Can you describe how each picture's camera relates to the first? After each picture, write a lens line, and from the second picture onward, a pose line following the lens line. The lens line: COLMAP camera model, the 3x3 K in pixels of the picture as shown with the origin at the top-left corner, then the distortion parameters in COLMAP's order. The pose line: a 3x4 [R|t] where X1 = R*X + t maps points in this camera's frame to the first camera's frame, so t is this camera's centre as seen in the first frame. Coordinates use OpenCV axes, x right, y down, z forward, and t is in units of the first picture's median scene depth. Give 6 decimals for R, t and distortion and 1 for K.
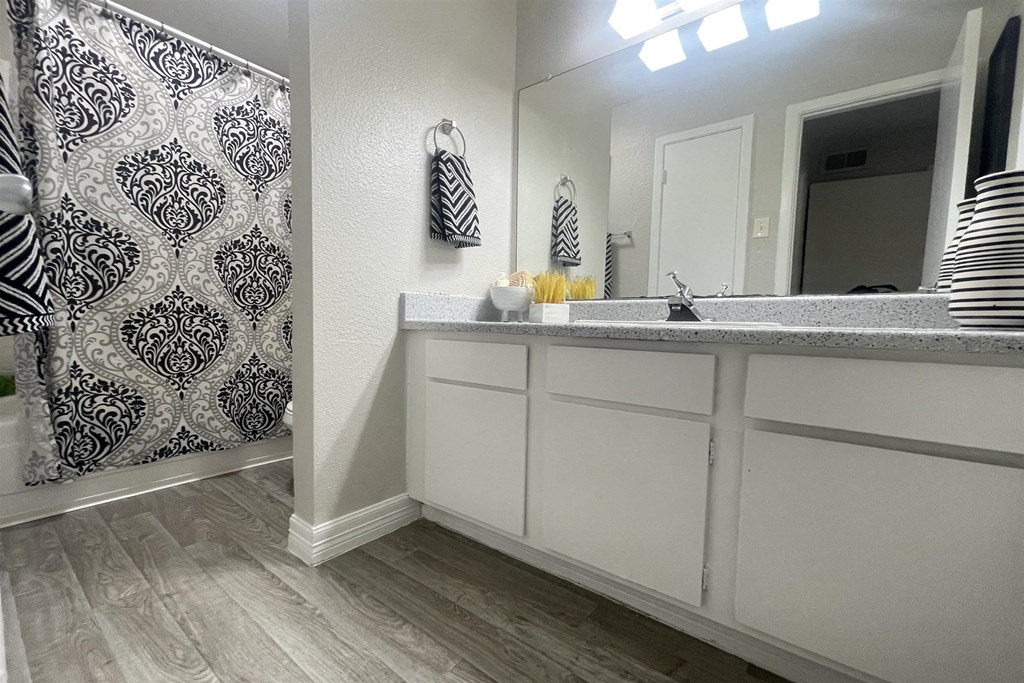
lens RADIAL K [[424.0, 0, 509.8], [0, 424.0, 325.1], [0, 0, 1]] dist [0.002446, -0.005365]
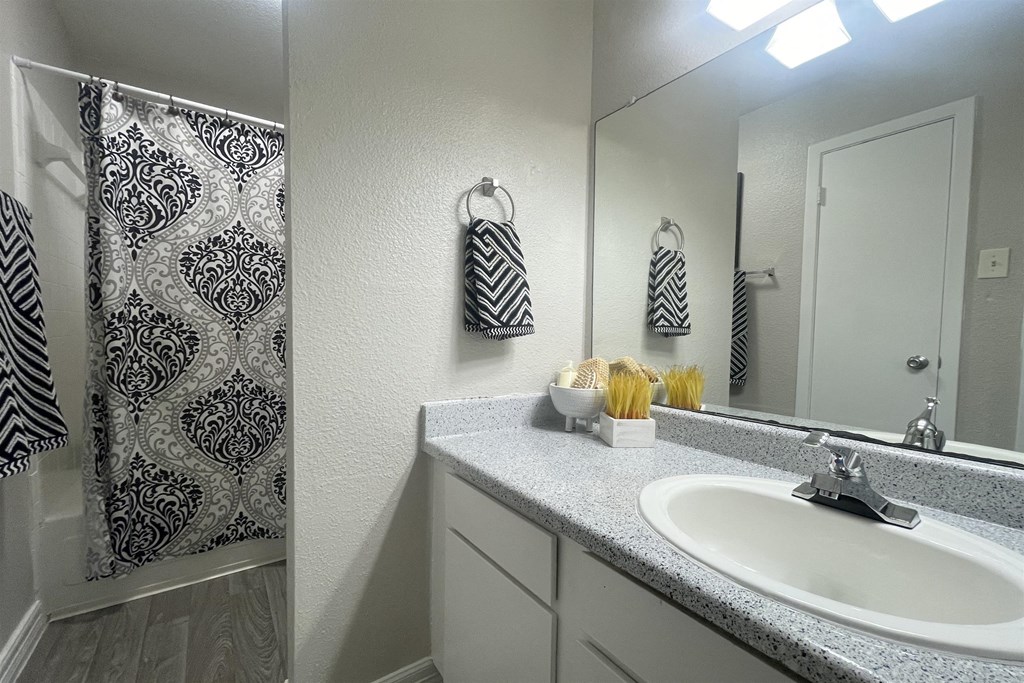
lens RADIAL K [[424.0, 0, 509.8], [0, 424.0, 325.1], [0, 0, 1]] dist [0.002446, -0.005365]
pose [[0.954291, -0.000451, -0.298880, 0.122866], [-0.009643, 0.999432, -0.032299, -0.183906], [0.298724, 0.033705, 0.953744, 0.265944]]
